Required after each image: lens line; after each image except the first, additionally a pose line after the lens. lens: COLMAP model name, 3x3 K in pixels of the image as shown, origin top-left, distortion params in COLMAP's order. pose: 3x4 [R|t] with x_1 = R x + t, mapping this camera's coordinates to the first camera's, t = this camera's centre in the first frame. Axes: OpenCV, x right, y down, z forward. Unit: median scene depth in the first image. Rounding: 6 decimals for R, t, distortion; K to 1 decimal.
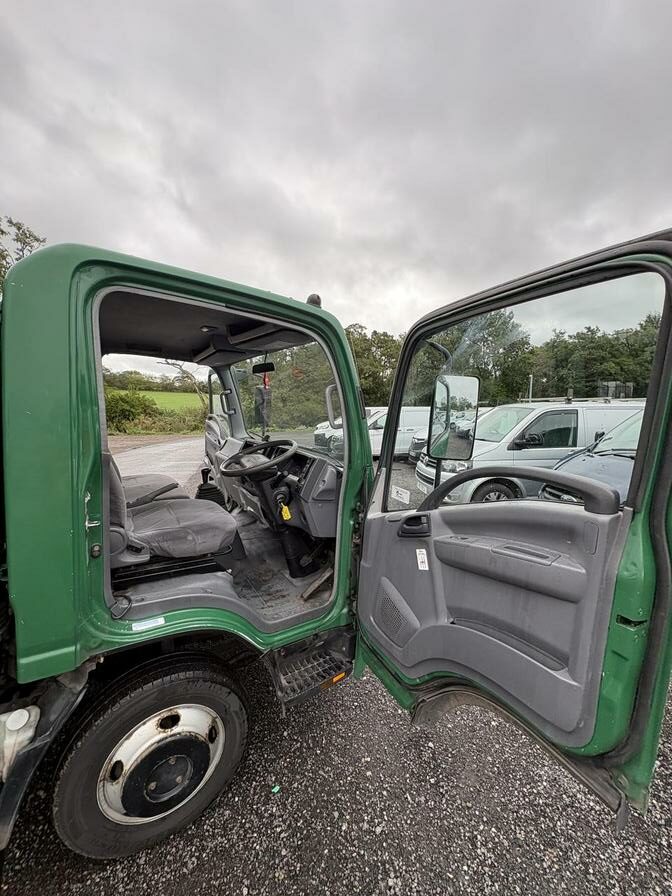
lens RADIAL K [[356.9, 0, 334.6], [0, 356.9, 449.3], [0, 0, 1]] dist [-0.001219, 0.000135]
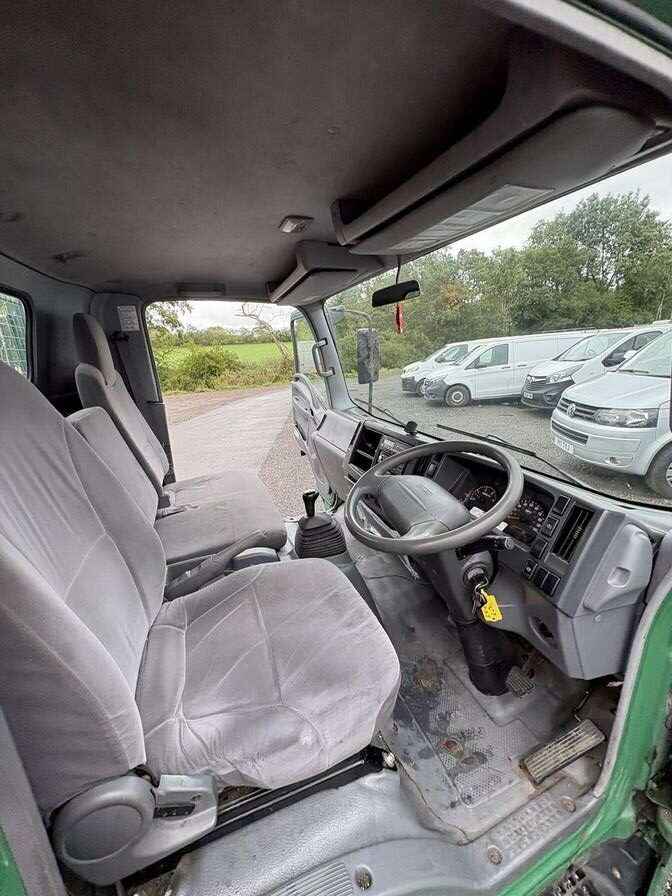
lens RADIAL K [[356.9, 0, 334.6], [0, 356.9, 449.3], [0, 0, 1]] dist [-0.001219, 0.000135]
pose [[0.974775, -0.027841, -0.221445, -0.032818], [0.062710, 0.986384, 0.152030, -0.015719], [0.214197, -0.162082, 0.963249, 0.079851]]
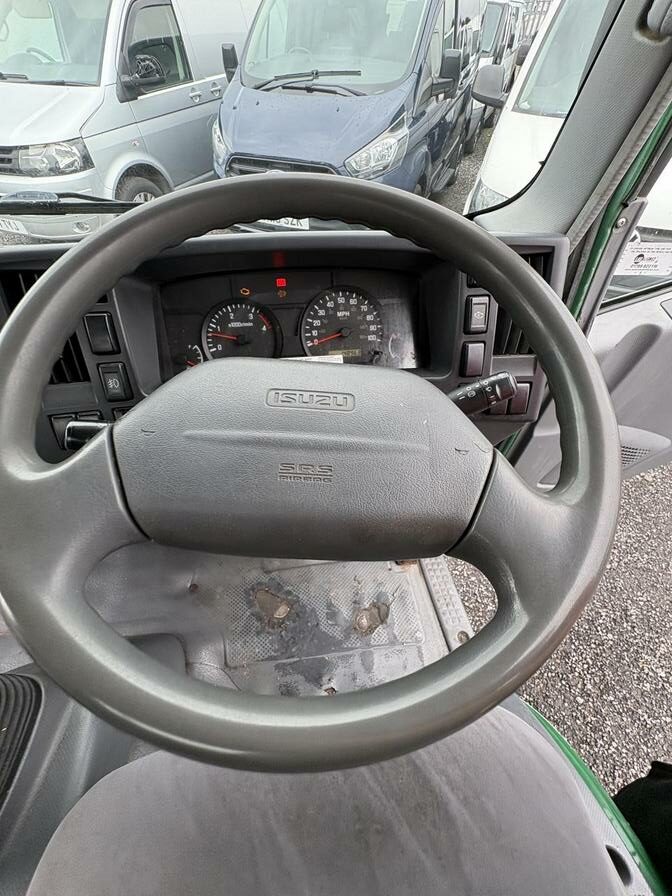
lens RADIAL K [[356.9, 0, 334.6], [0, 356.9, 449.3], [0, 0, 1]] dist [-0.001219, 0.000135]
pose [[0.427766, -0.703293, 0.567798, -0.044270], [0.098702, 0.660760, 0.744079, -0.009978], [-0.898484, -0.262249, 0.352067, 0.139525]]
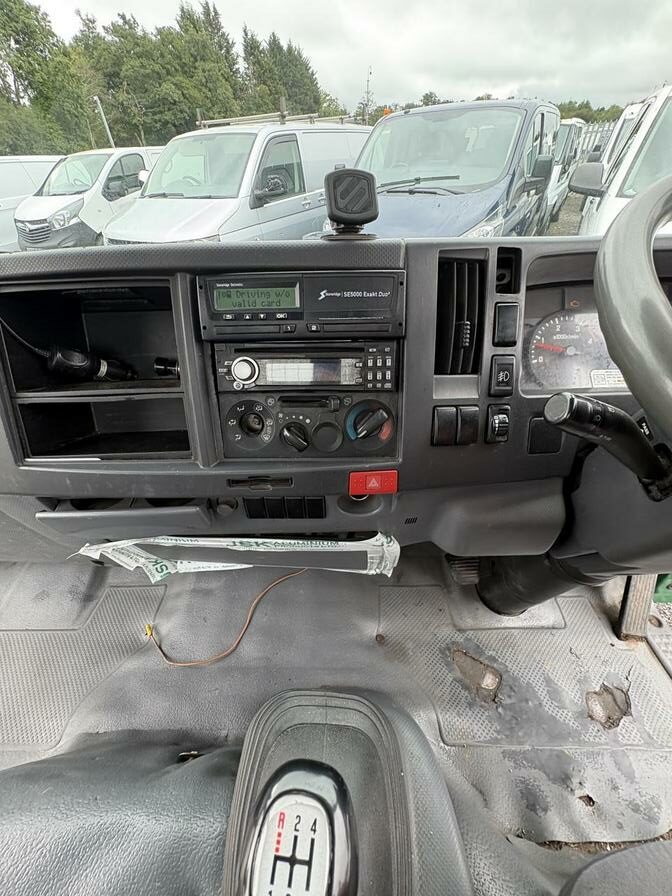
lens RADIAL K [[356.9, 0, 334.6], [0, 356.9, 449.3], [0, 0, 1]] dist [-0.001219, 0.000135]
pose [[0.546881, -0.561696, 0.620821, -0.059901], [0.141874, 0.792987, 0.592489, -0.007193], [-0.825102, -0.235943, 0.513360, 0.164133]]
